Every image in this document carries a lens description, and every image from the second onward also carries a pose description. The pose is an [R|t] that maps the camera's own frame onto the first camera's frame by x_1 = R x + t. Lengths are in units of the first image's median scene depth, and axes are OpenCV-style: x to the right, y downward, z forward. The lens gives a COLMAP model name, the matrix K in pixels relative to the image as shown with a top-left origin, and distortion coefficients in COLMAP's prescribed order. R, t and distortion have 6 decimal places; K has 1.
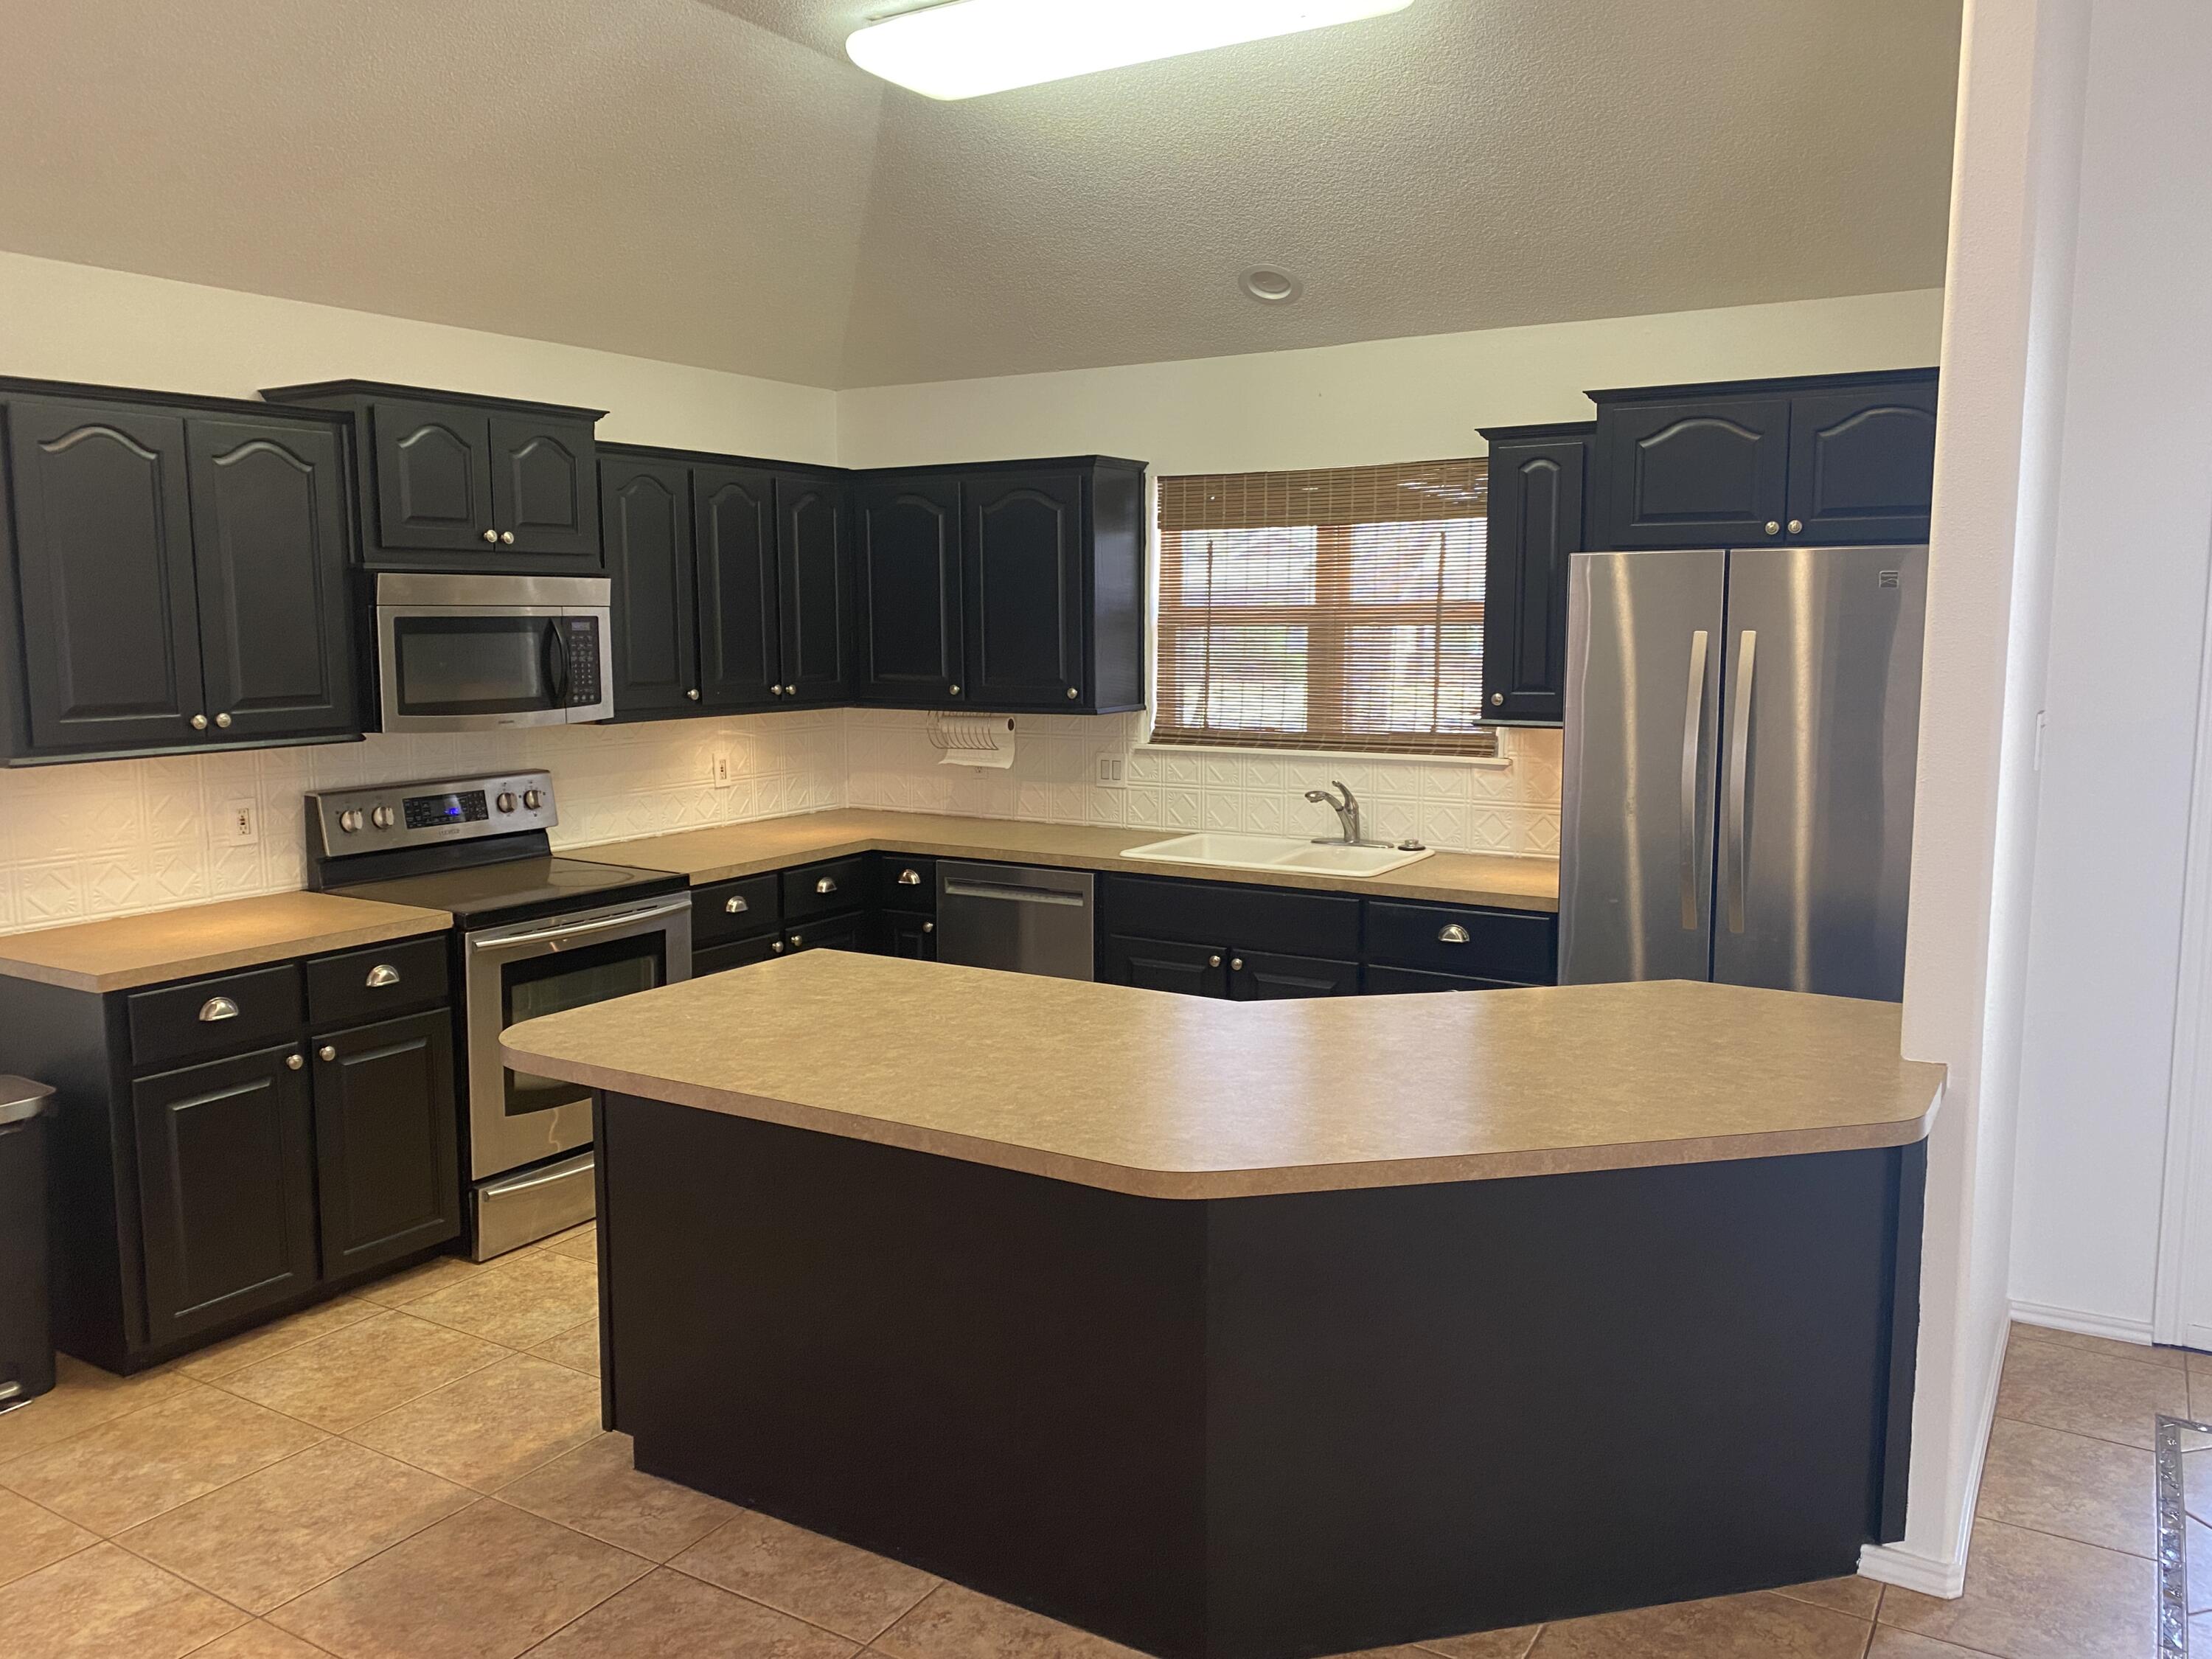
lens RADIAL K [[1658.8, 0, 1090.2], [0, 1658.8, 815.2], [0, 0, 1]] dist [0.080882, -0.092165]
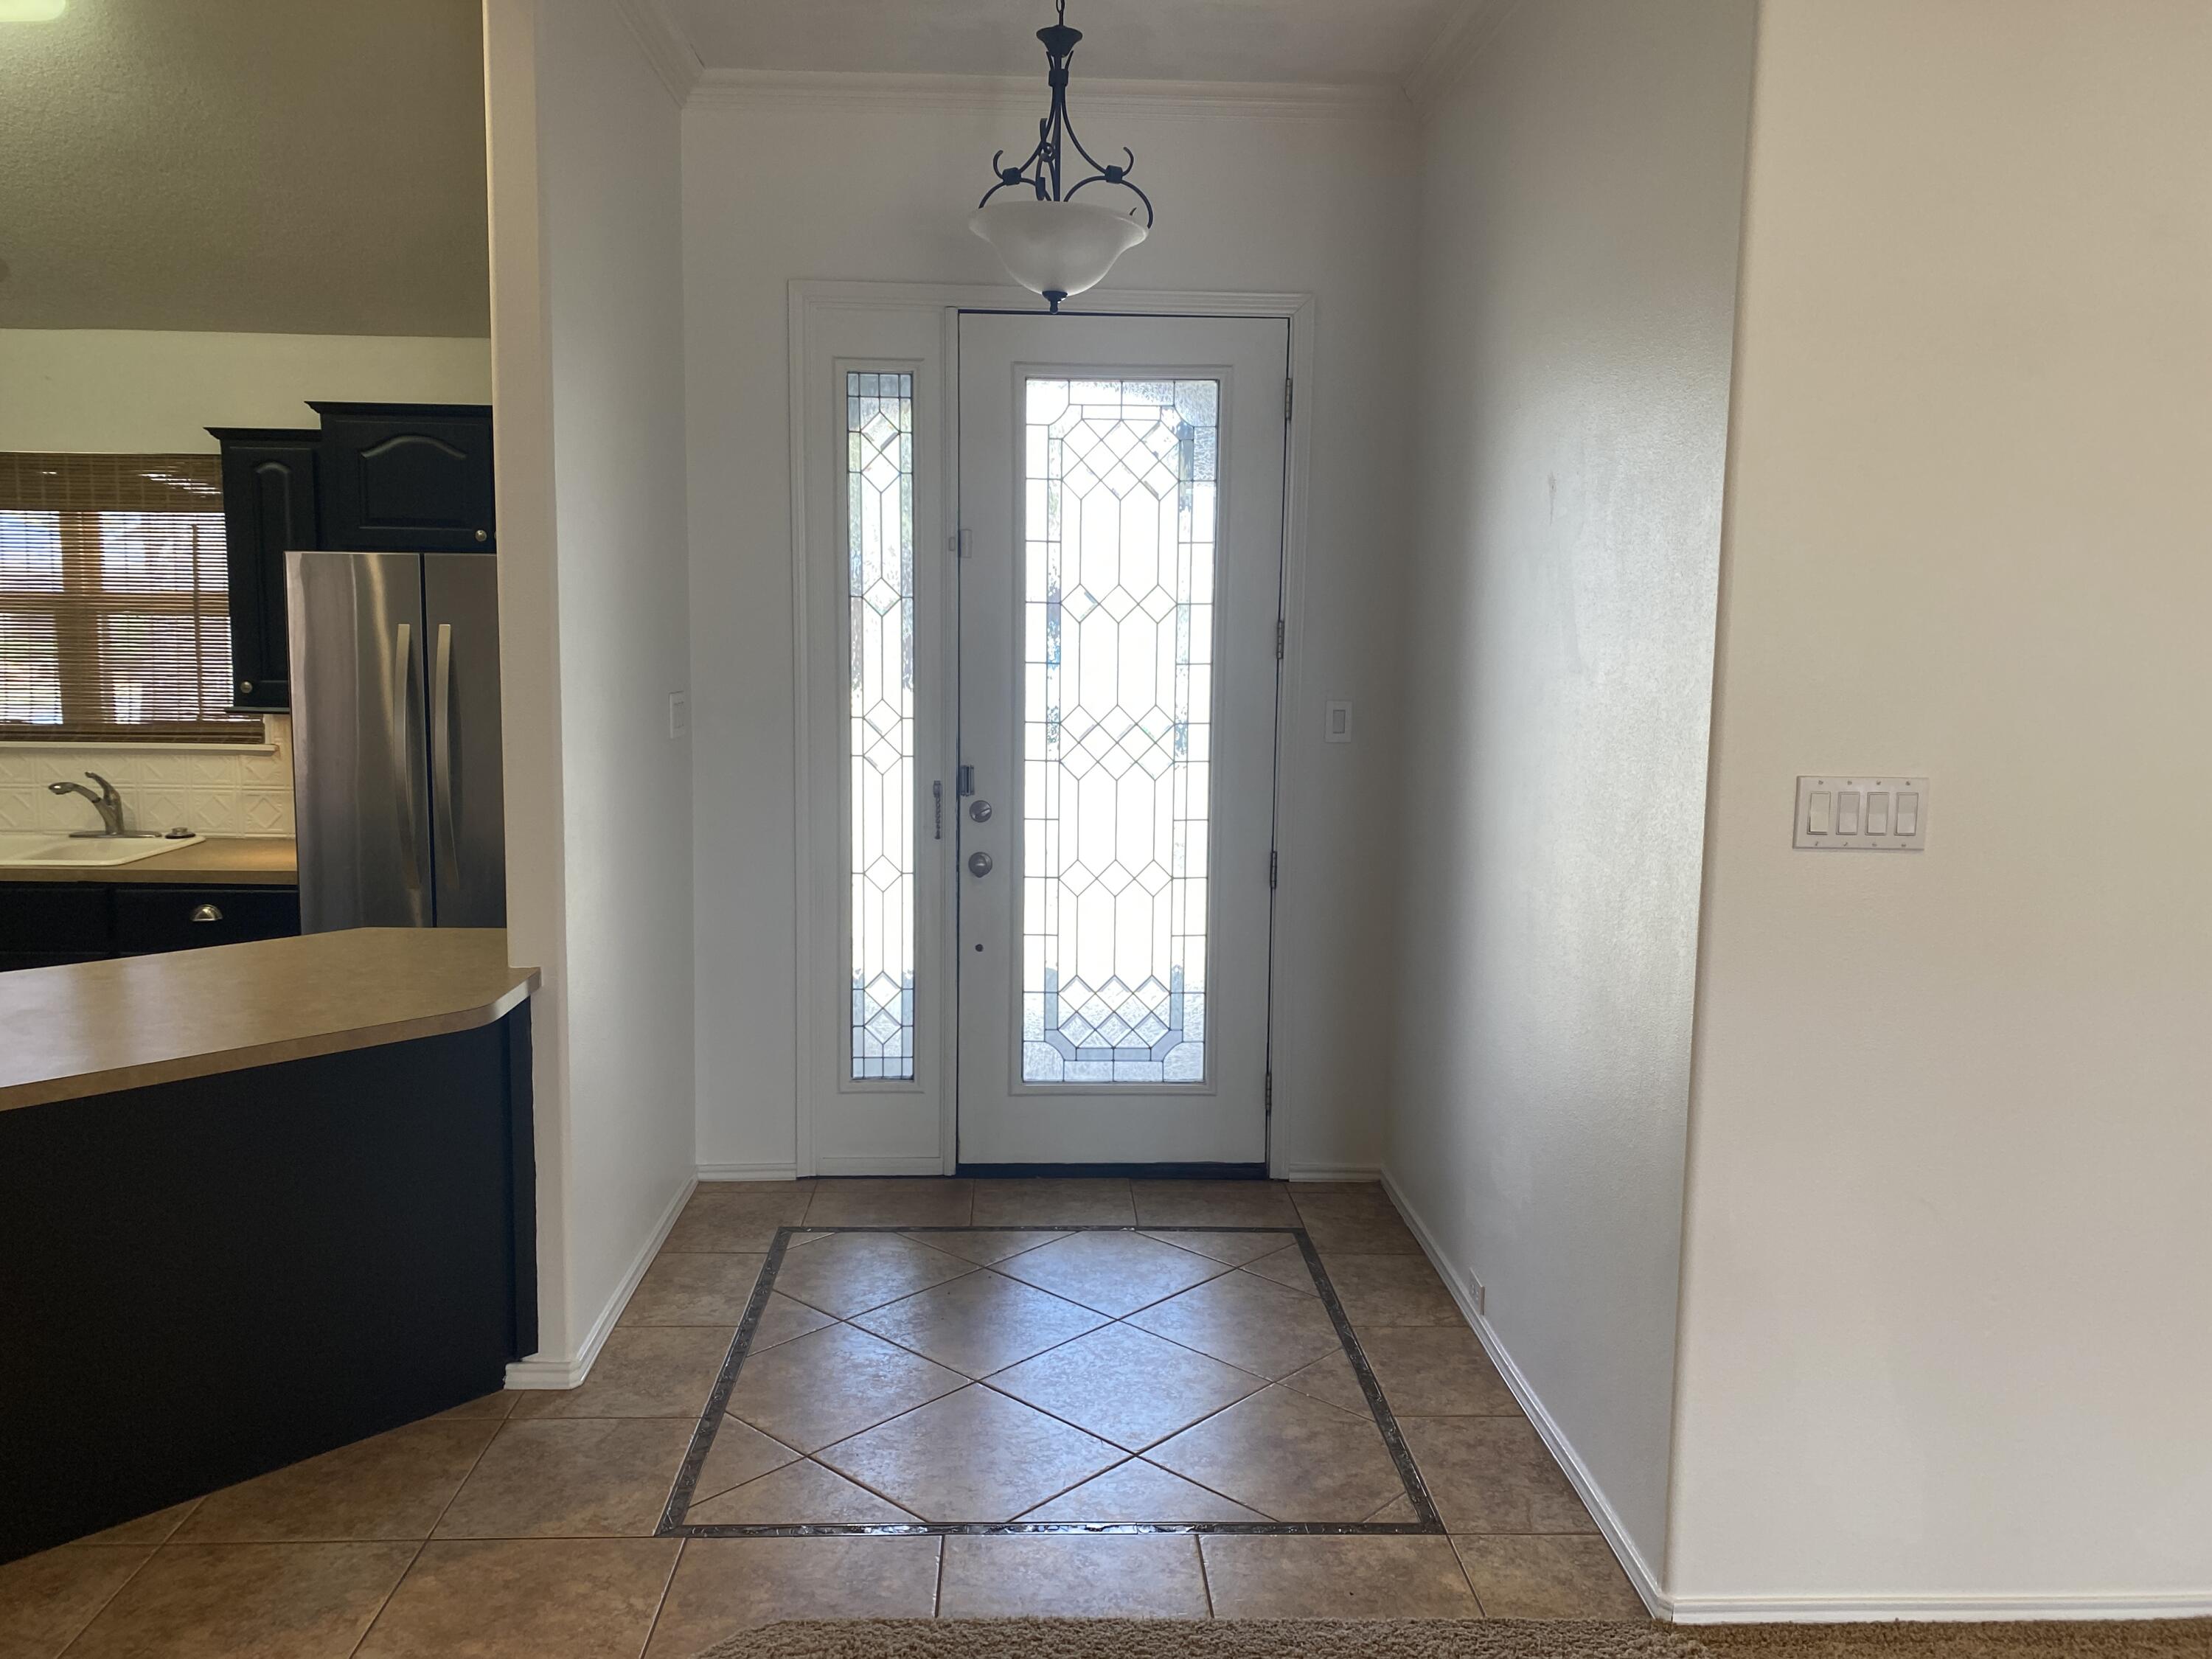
lens RADIAL K [[1675.4, 0, 1096.2], [0, 1675.4, 818.3], [0, 0, 1]] dist [0.000060, -0.000644]
pose [[0.828098, -0.051505, 0.558213, 0.092650], [0.049356, 0.998602, 0.018919, 0.018524], [-0.558407, 0.011884, 0.829482, -0.164706]]
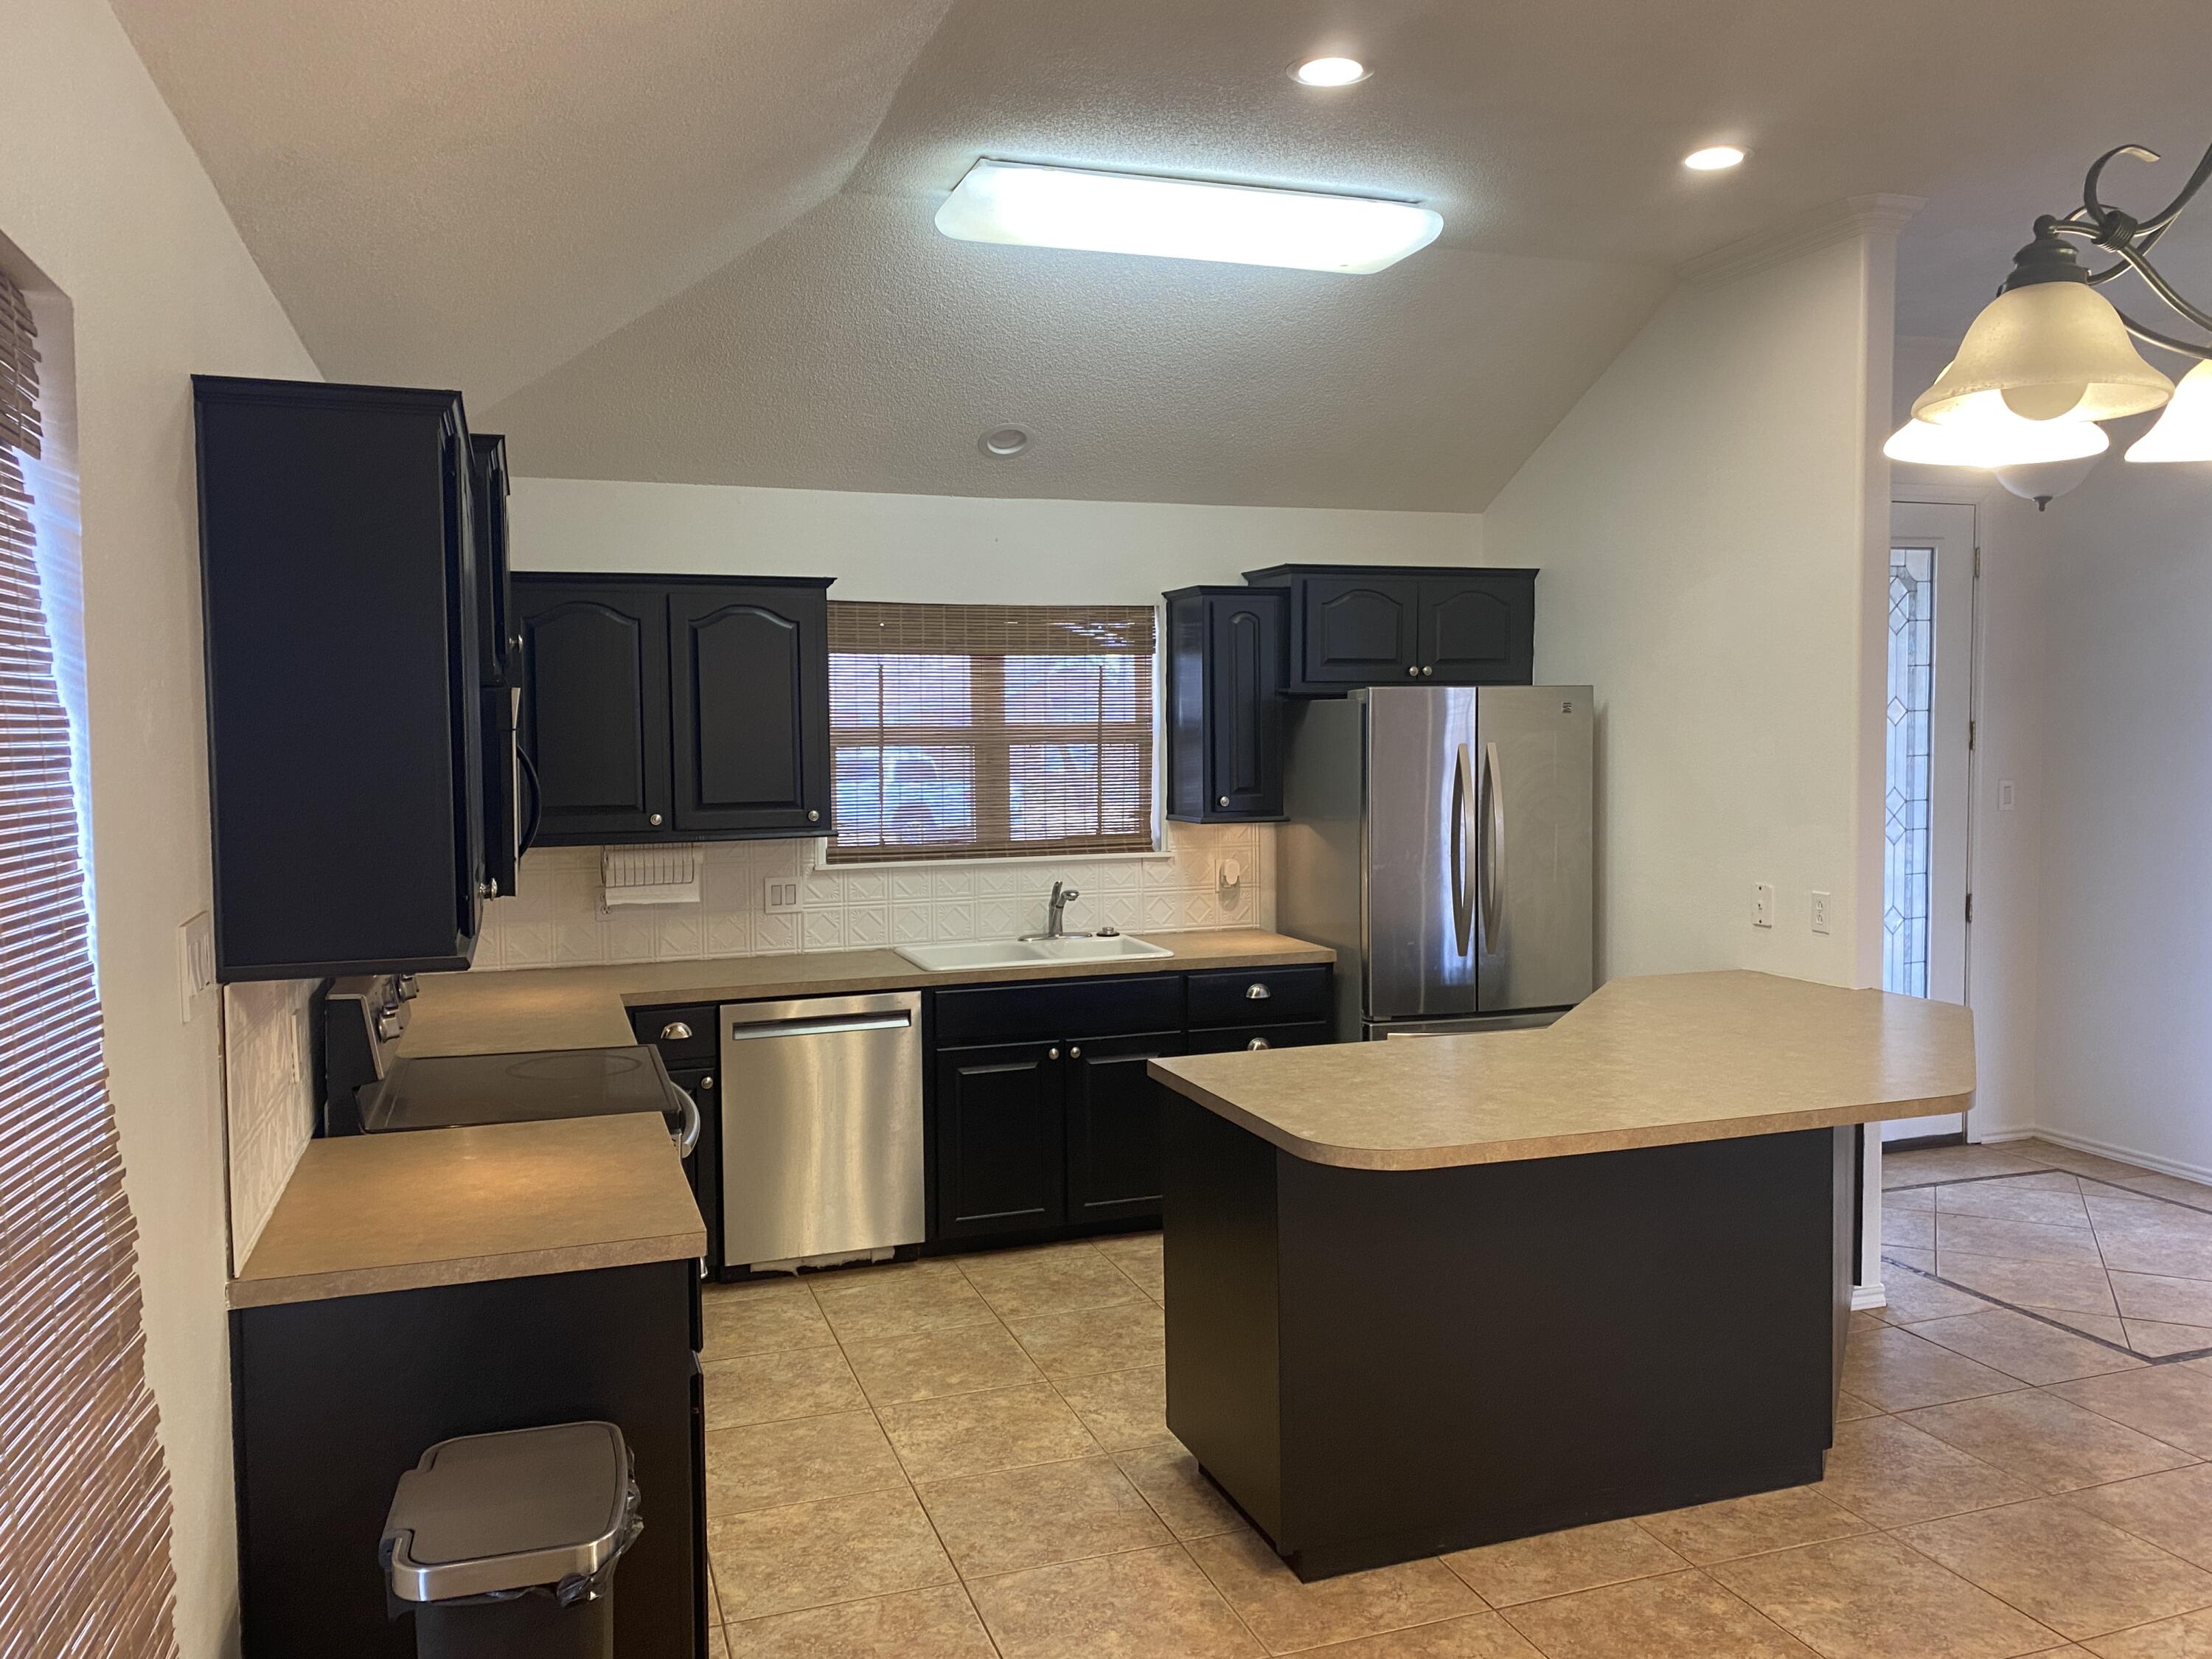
lens RADIAL K [[1658.8, 0, 1090.2], [0, 1658.8, 815.2], [0, 0, 1]] dist [0.080882, -0.092165]
pose [[0.633978, -0.043232, 0.772142, -0.754155], [0.100820, 0.994536, -0.027096, -0.035070], [-0.766751, 0.095025, 0.634872, 0.286103]]
